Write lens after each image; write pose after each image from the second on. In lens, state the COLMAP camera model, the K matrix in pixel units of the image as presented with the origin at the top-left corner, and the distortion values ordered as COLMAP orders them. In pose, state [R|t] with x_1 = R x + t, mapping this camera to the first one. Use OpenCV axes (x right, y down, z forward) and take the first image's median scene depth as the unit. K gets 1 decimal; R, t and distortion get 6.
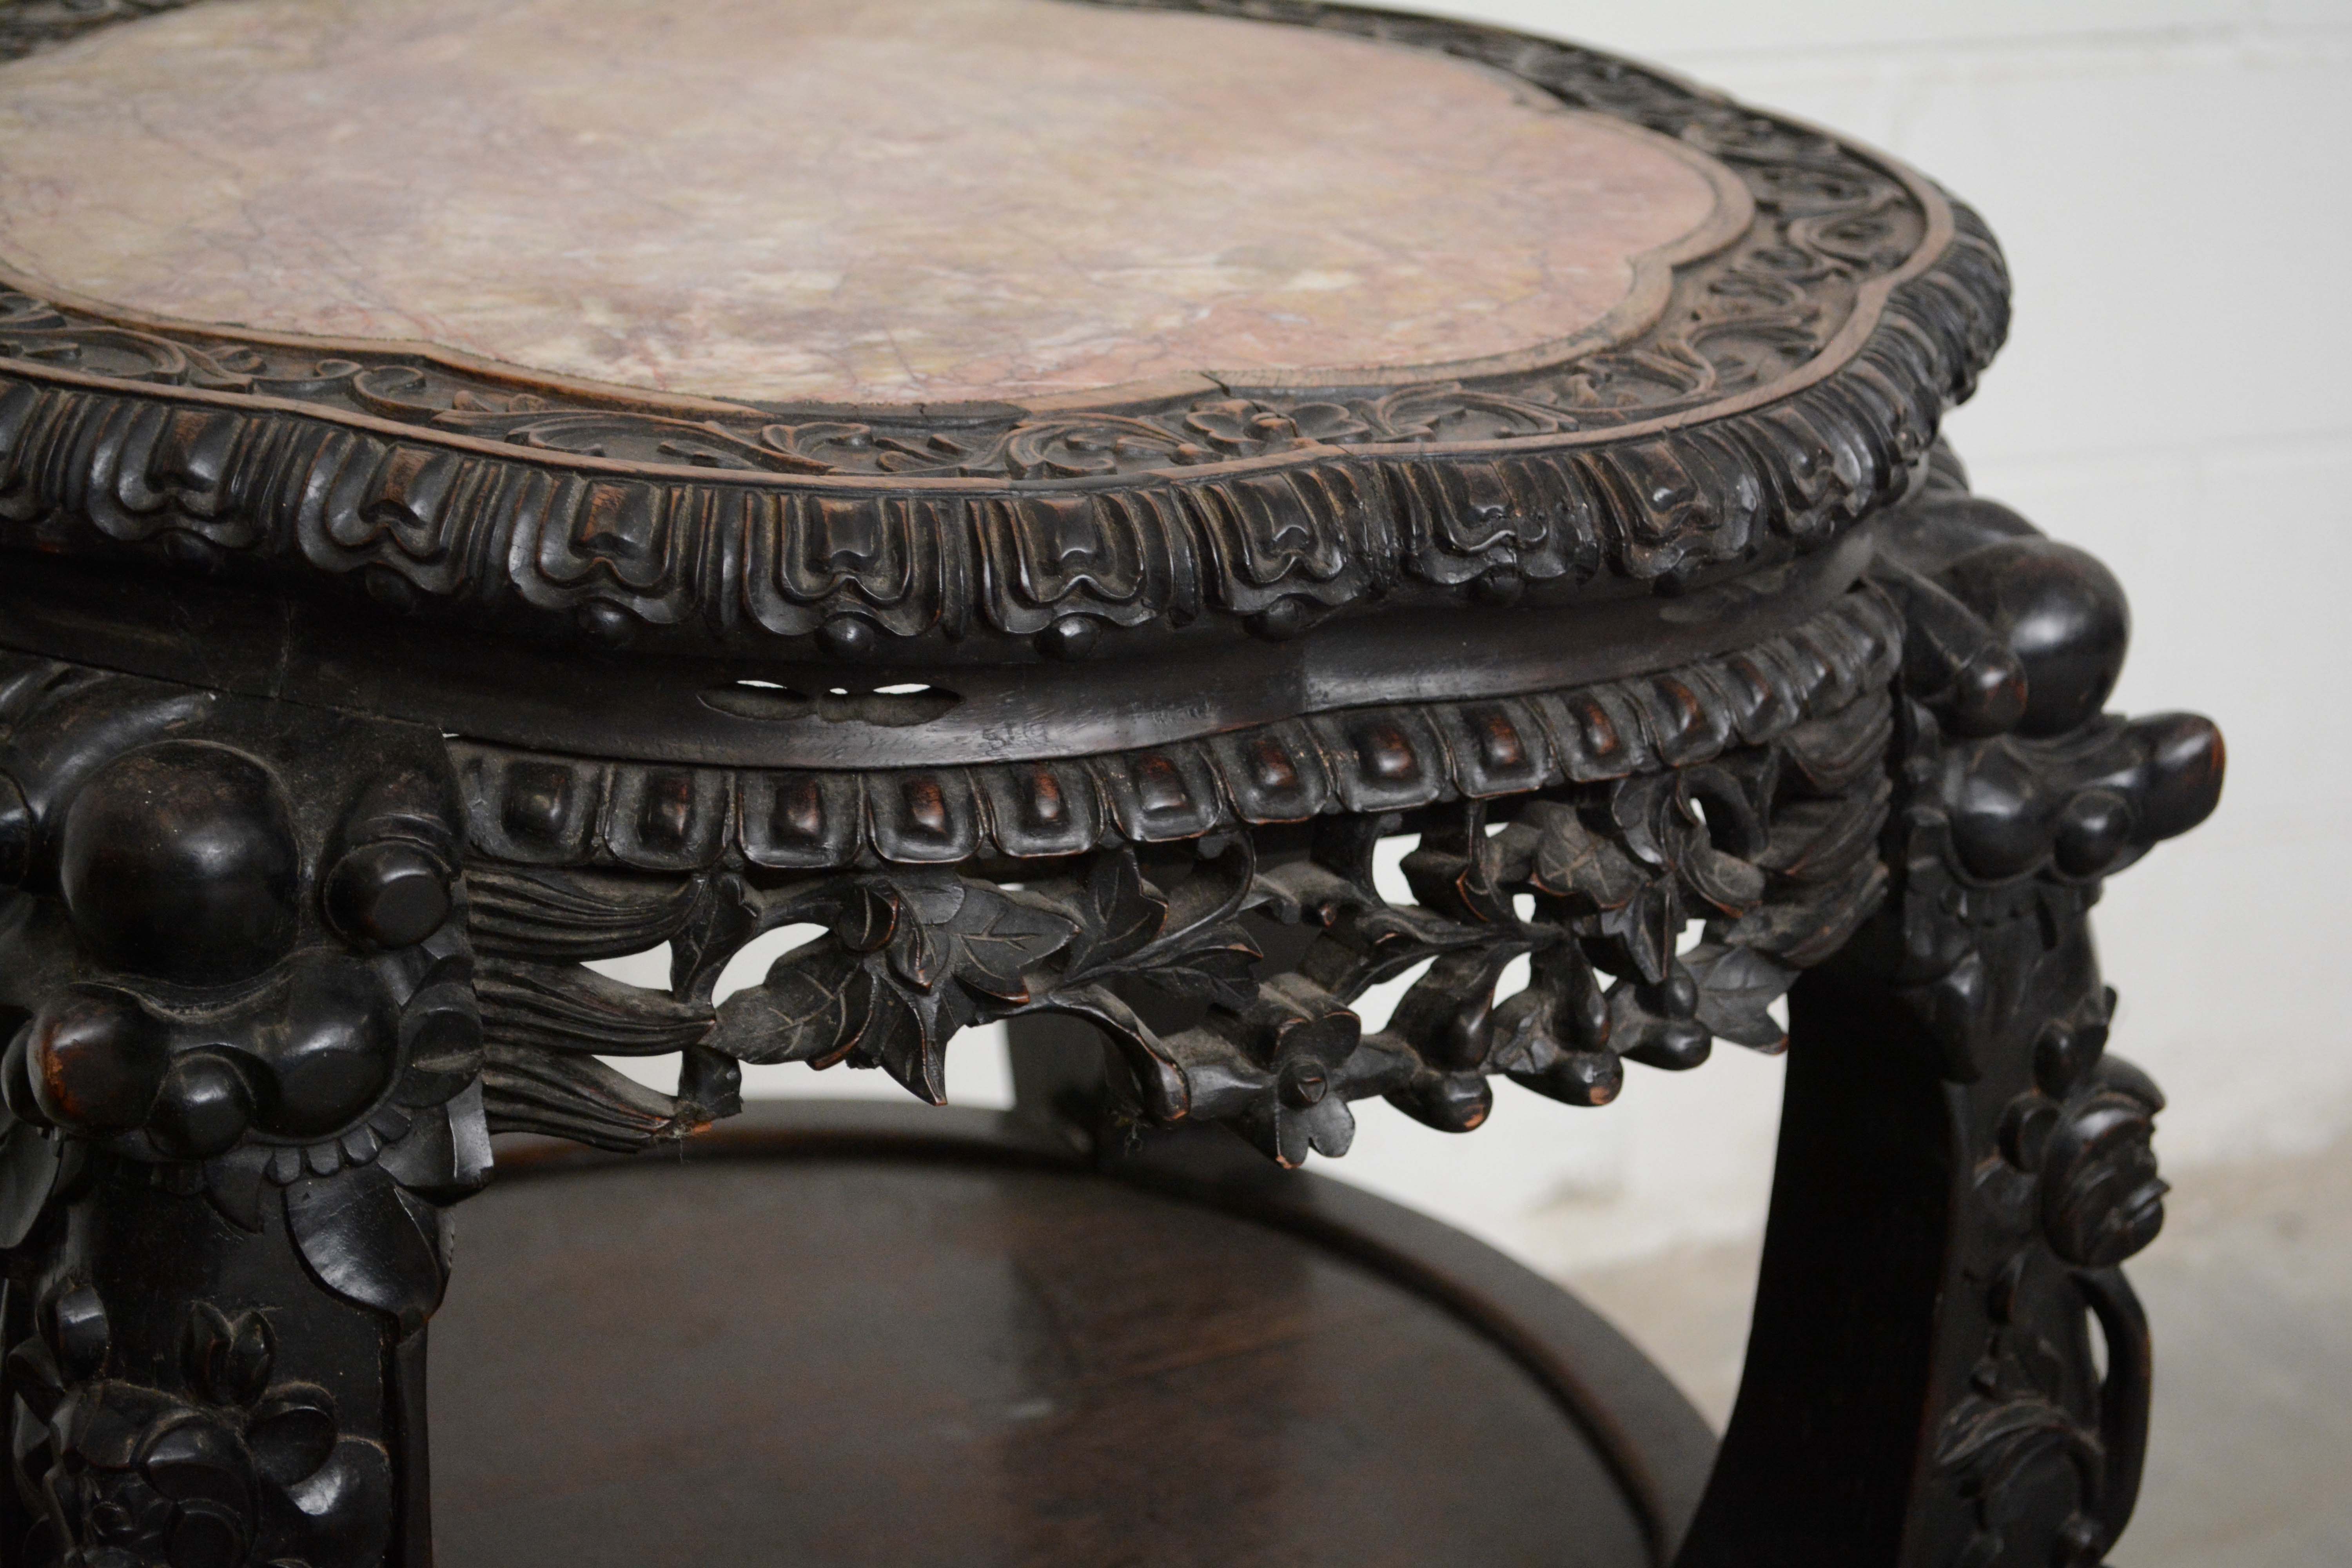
lens RADIAL K [[4618.7, 0, 1176.0], [0, 4618.7, 784.0], [0, 0, 1]] dist [0.013447, 0.292471]
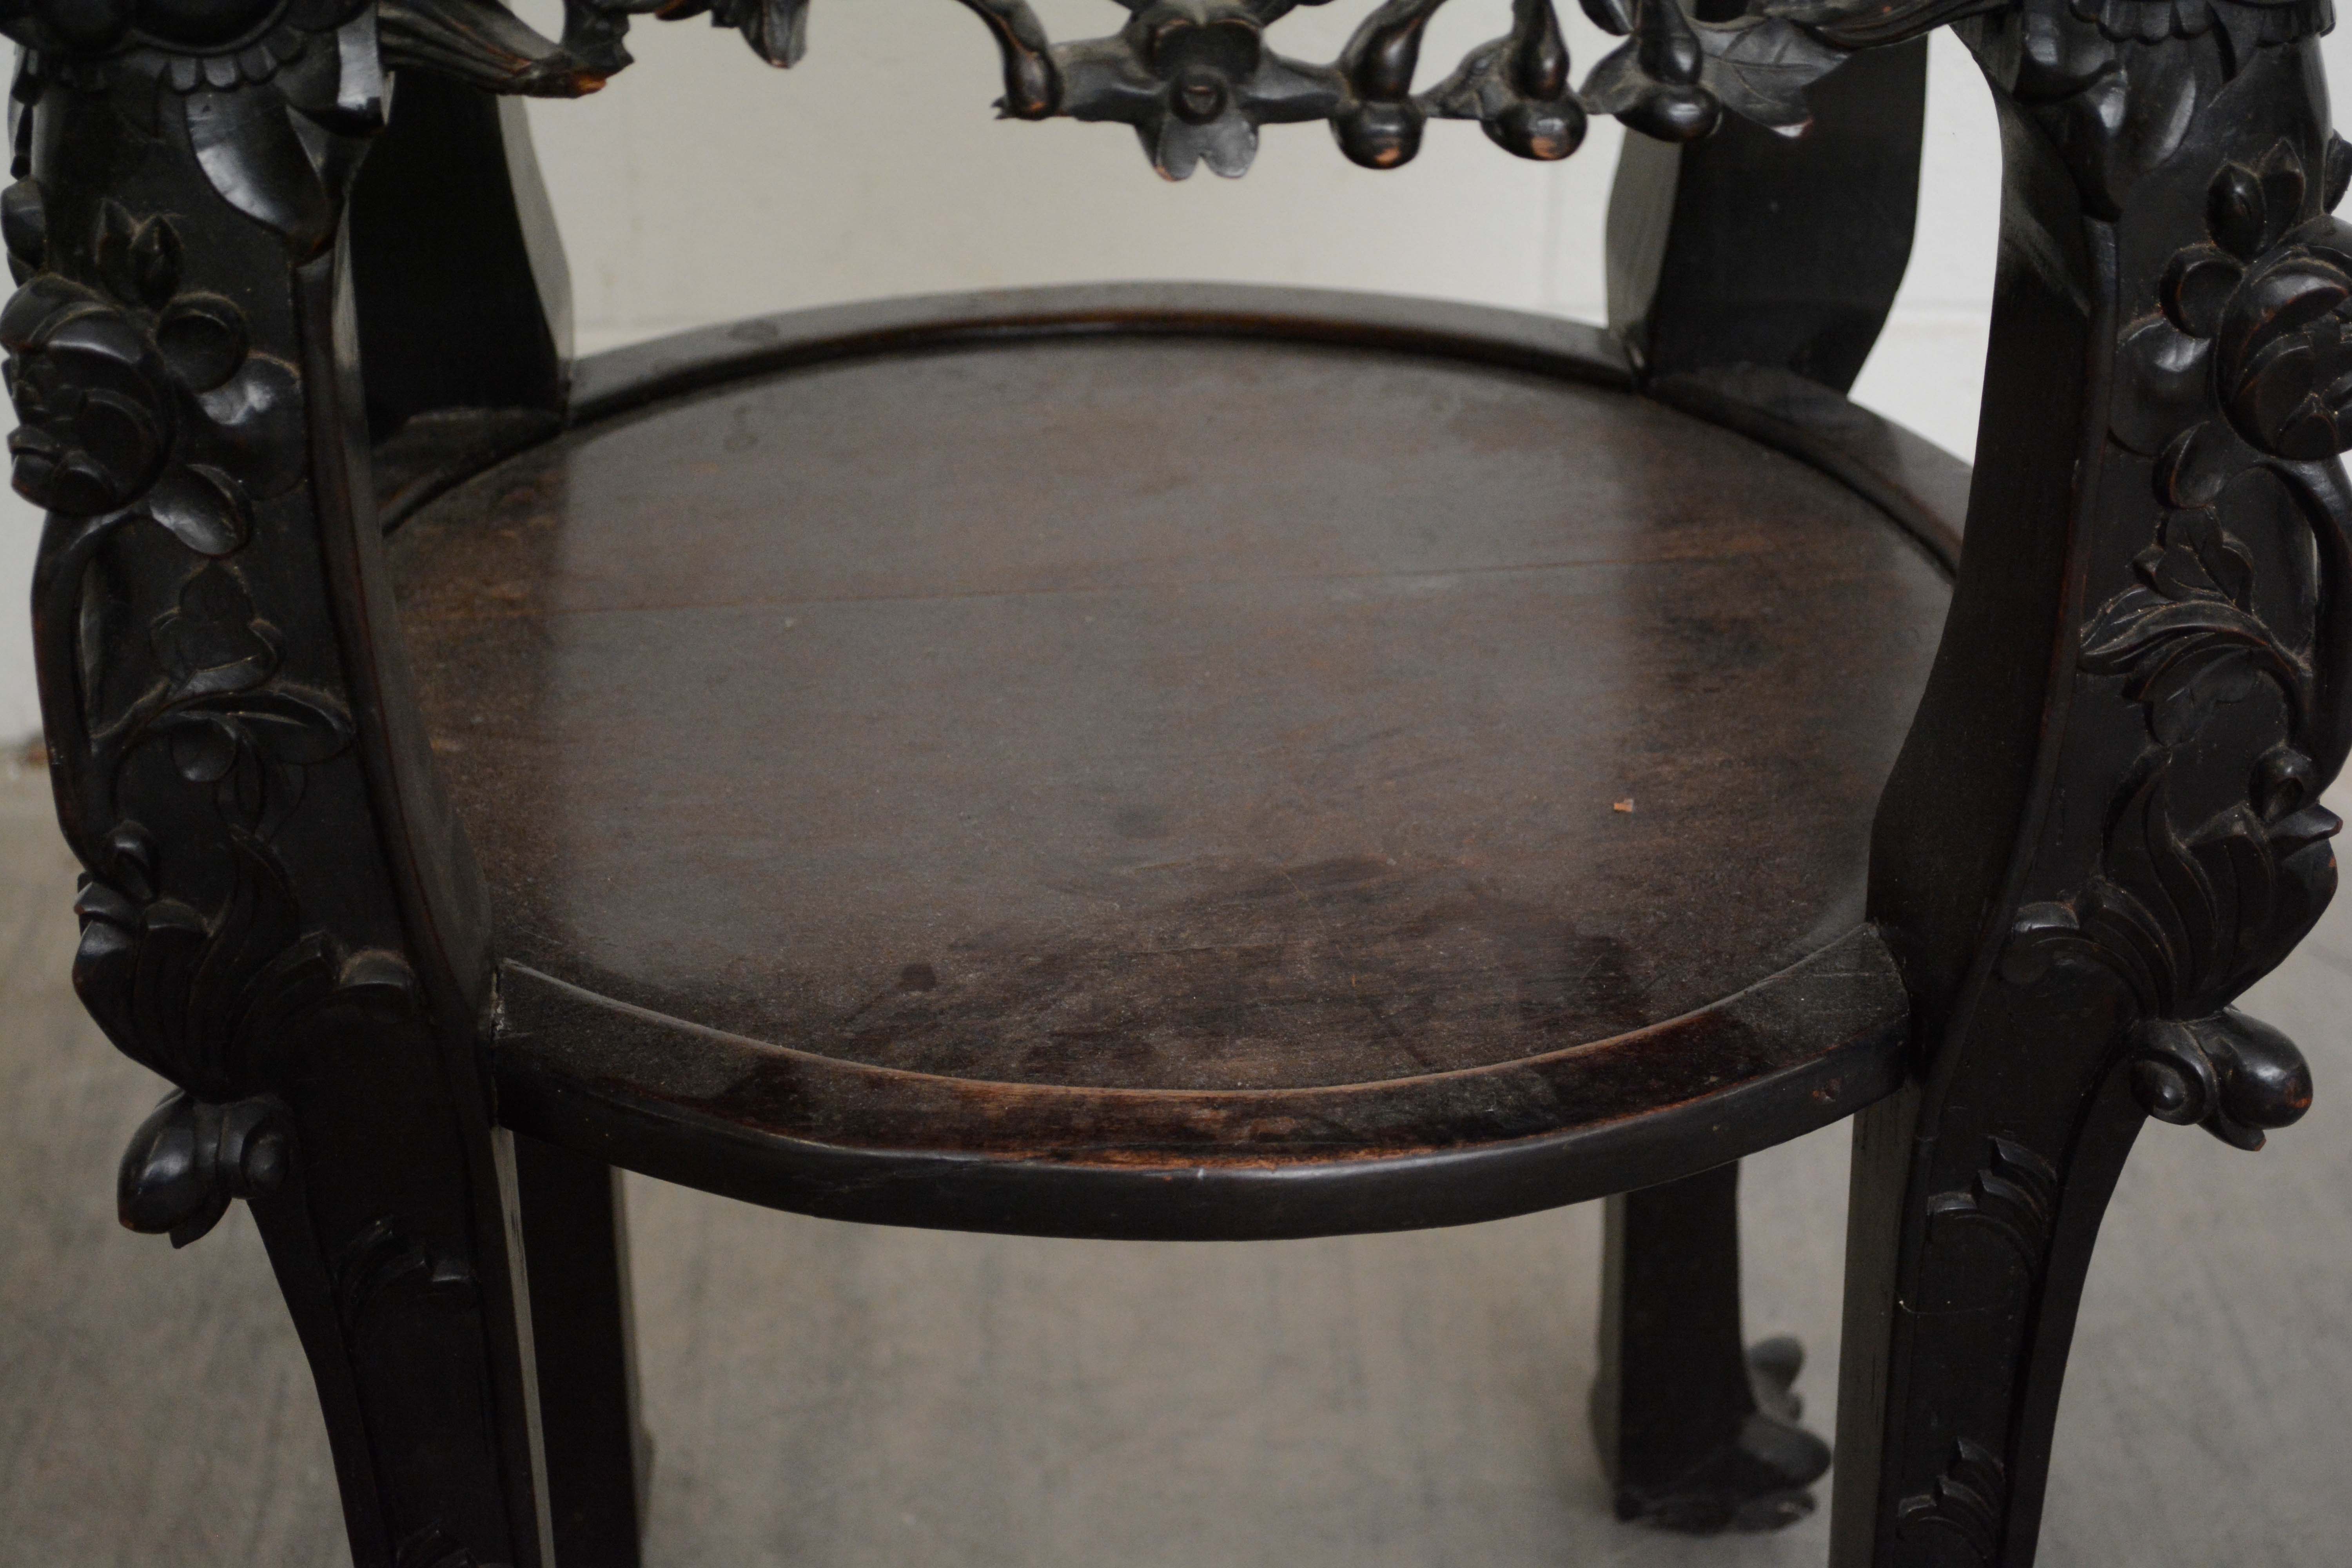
lens RADIAL K [[4433.4, 0, 1176.0], [0, 4433.4, 784.0], [0, 0, 1]] dist [0.013709, 0.028474]
pose [[0.925857, 0.123719, -0.357046, 0.387484], [-0.084729, 0.988794, 0.122914, 0.098334], [0.368252, -0.083549, 0.925965, 0.145596]]
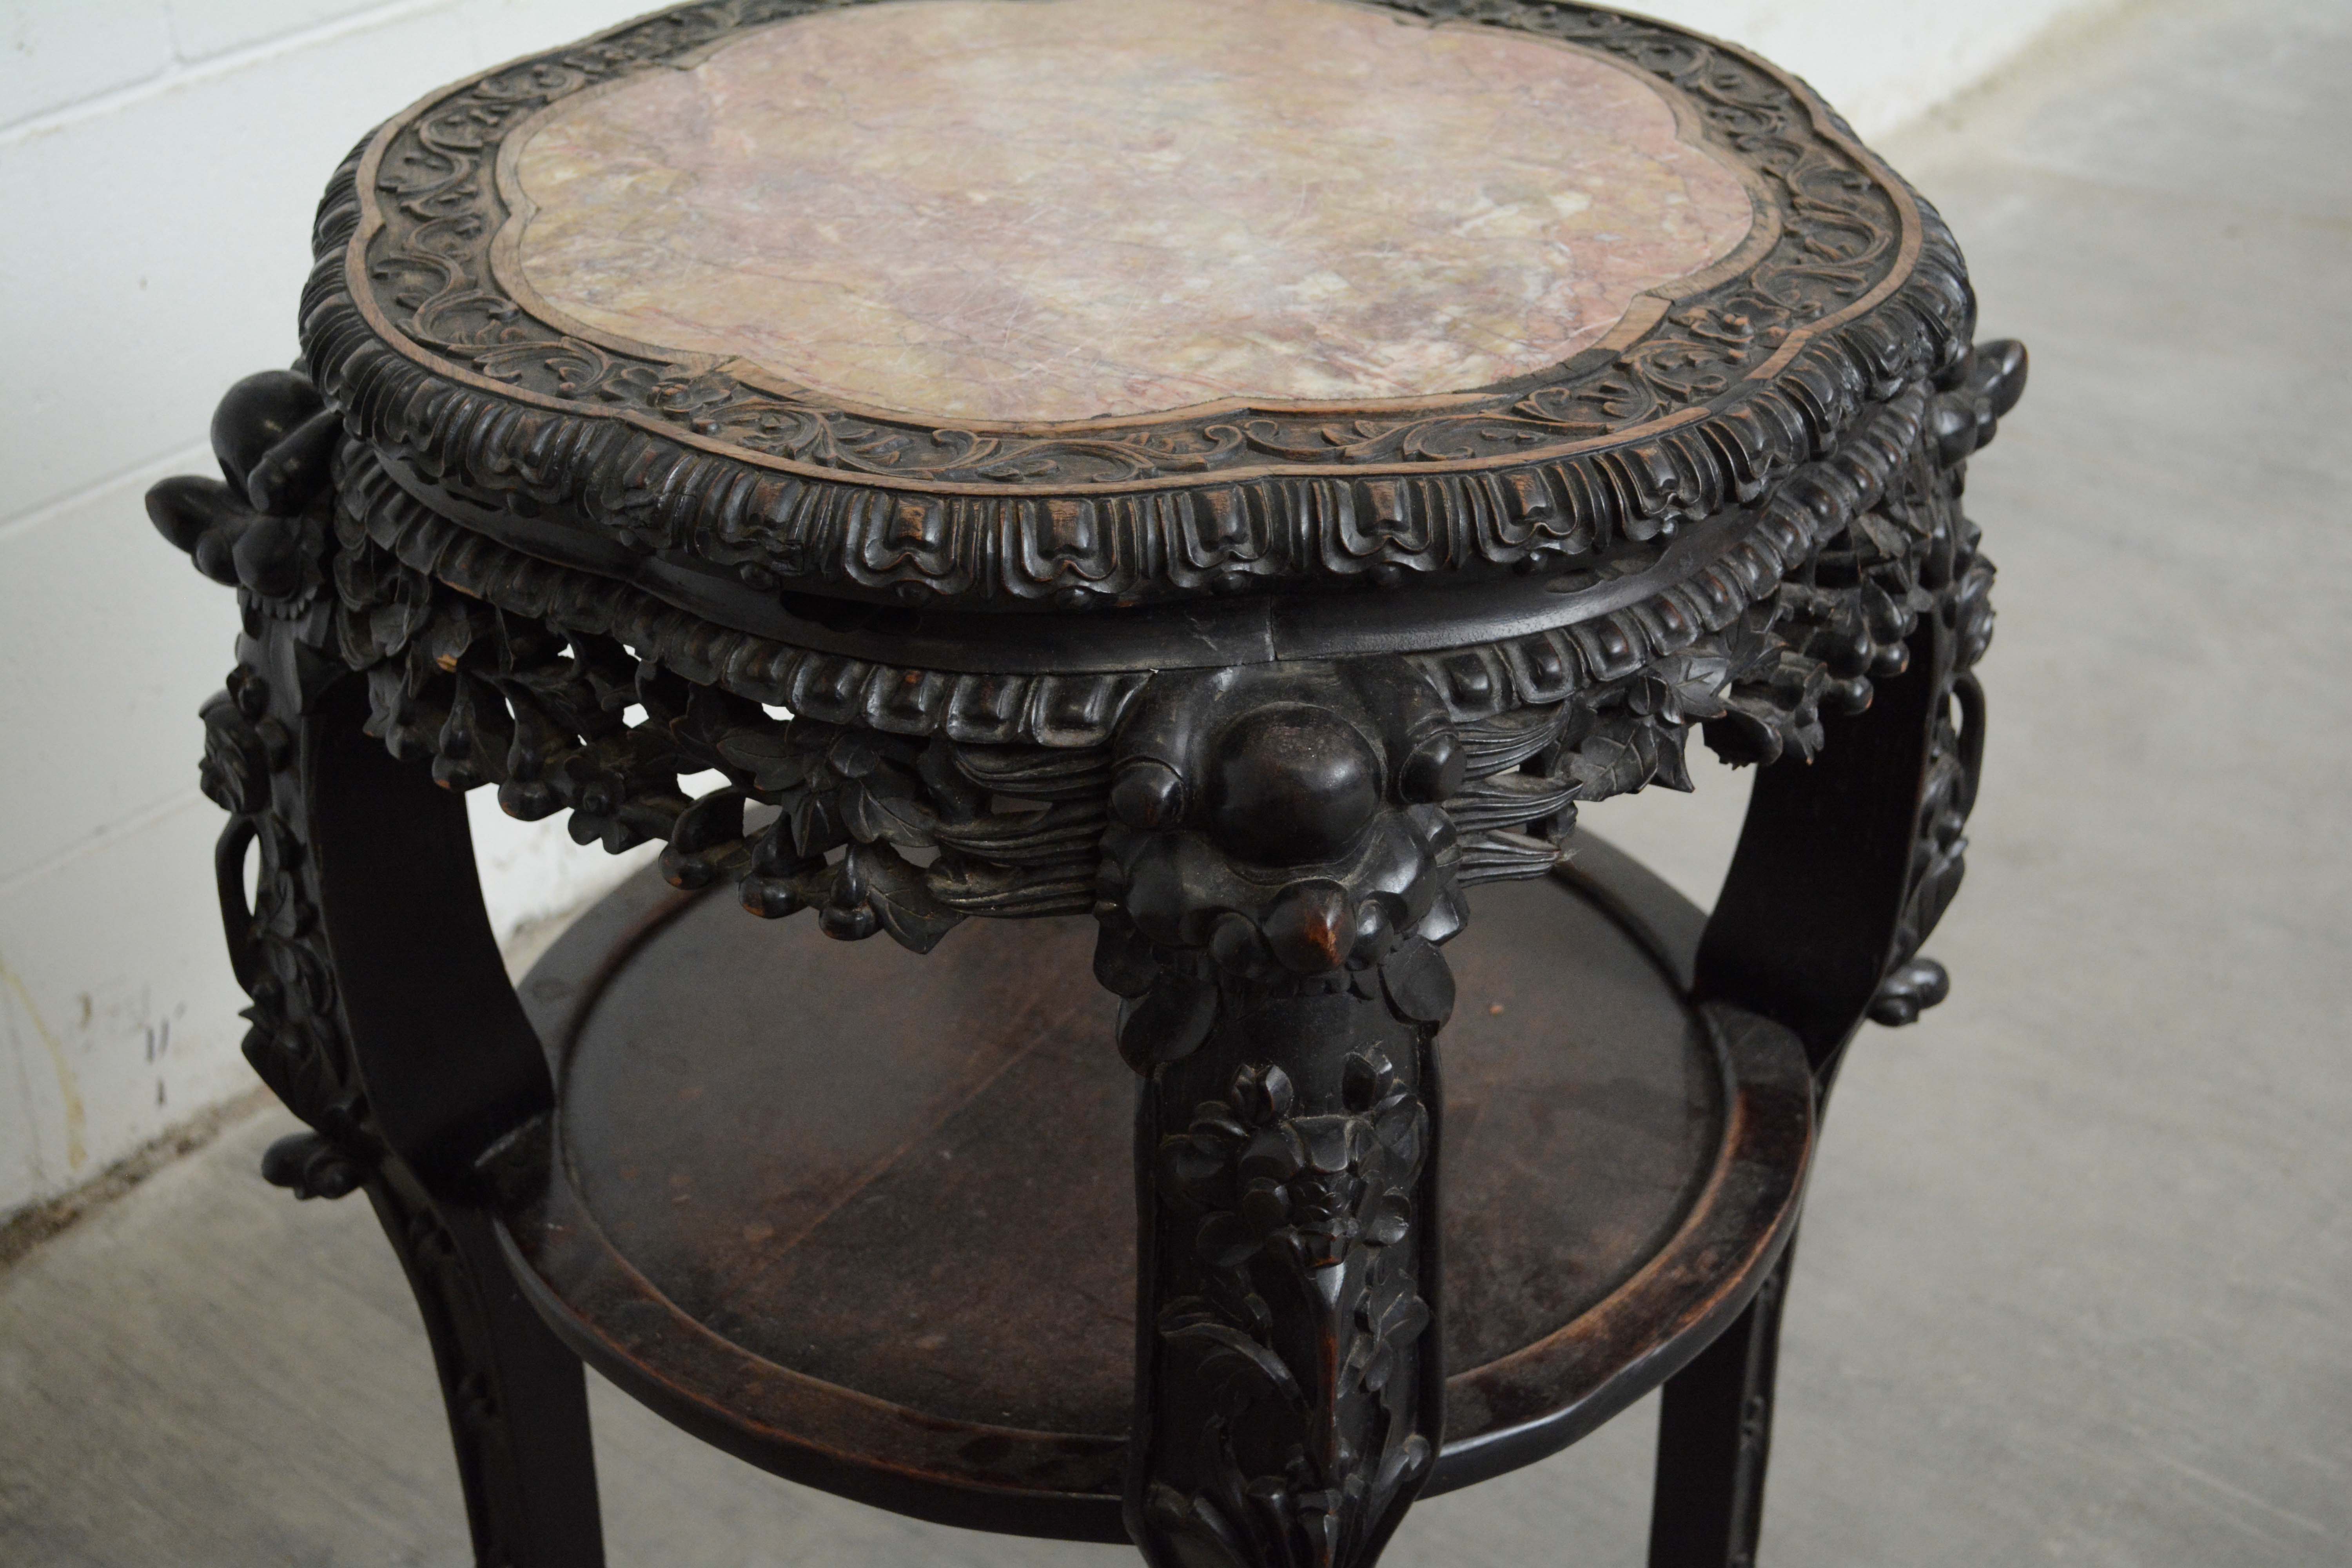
lens RADIAL K [[3432.3, 0, 1176.0], [0, 3432.3, 784.0], [0, 0, 1]] dist [-0.006580, -0.049275]
pose [[0.872776, -0.286428, 0.395249, -0.685419], [0.212637, 0.951966, 0.220330, -0.236692], [-0.439372, -0.108254, 0.891758, 0.015953]]
